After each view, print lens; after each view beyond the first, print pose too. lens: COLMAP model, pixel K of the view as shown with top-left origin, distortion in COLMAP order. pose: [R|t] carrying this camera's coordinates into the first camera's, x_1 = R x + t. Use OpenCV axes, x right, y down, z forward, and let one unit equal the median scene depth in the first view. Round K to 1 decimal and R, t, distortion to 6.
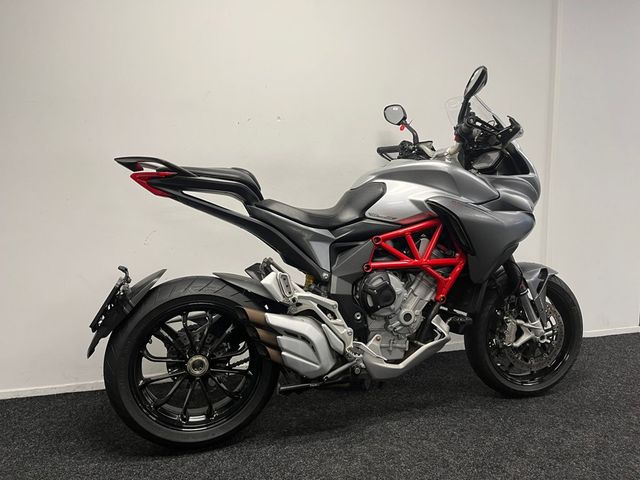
lens RADIAL K [[489.0, 0, 320.0], [0, 489.0, 238.9], [0, 0, 1]] dist [0.045059, -0.056500]
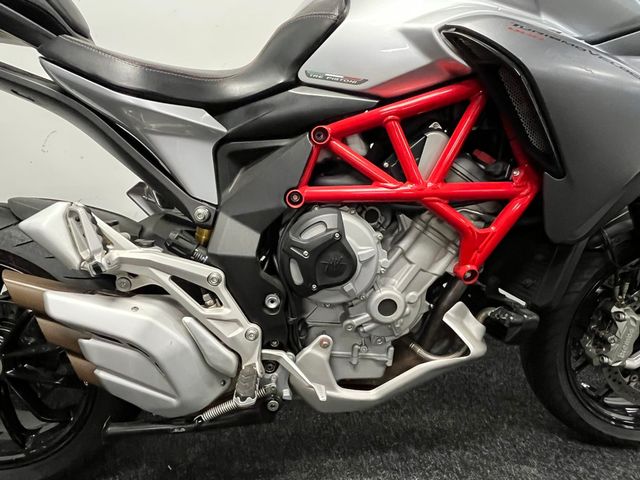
lens RADIAL K [[409.7, 0, 317.0], [0, 409.7, 237.6], [0, 0, 1]] dist [-0.008695, -0.000976]
pose [[0.974810, 0.055103, -0.216122, 0.198041], [-0.013538, 0.981832, 0.189267, 0.022955], [0.222625, -0.181574, 0.957846, 0.639901]]
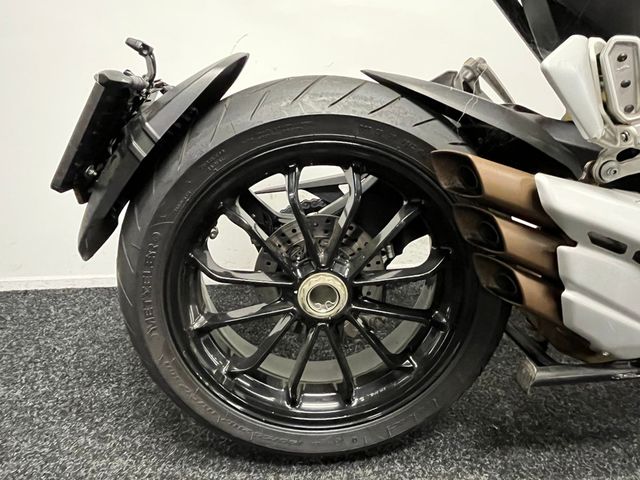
lens RADIAL K [[409.7, 0, 312.3], [0, 409.7, 235.2], [0, 0, 1]] dist [-0.008695, -0.000976]
pose [[0.973155, 0.067656, -0.219982, -0.175121], [-0.012172, 0.969609, 0.244358, 0.116191], [0.229828, -0.235121, 0.944403, 0.647850]]
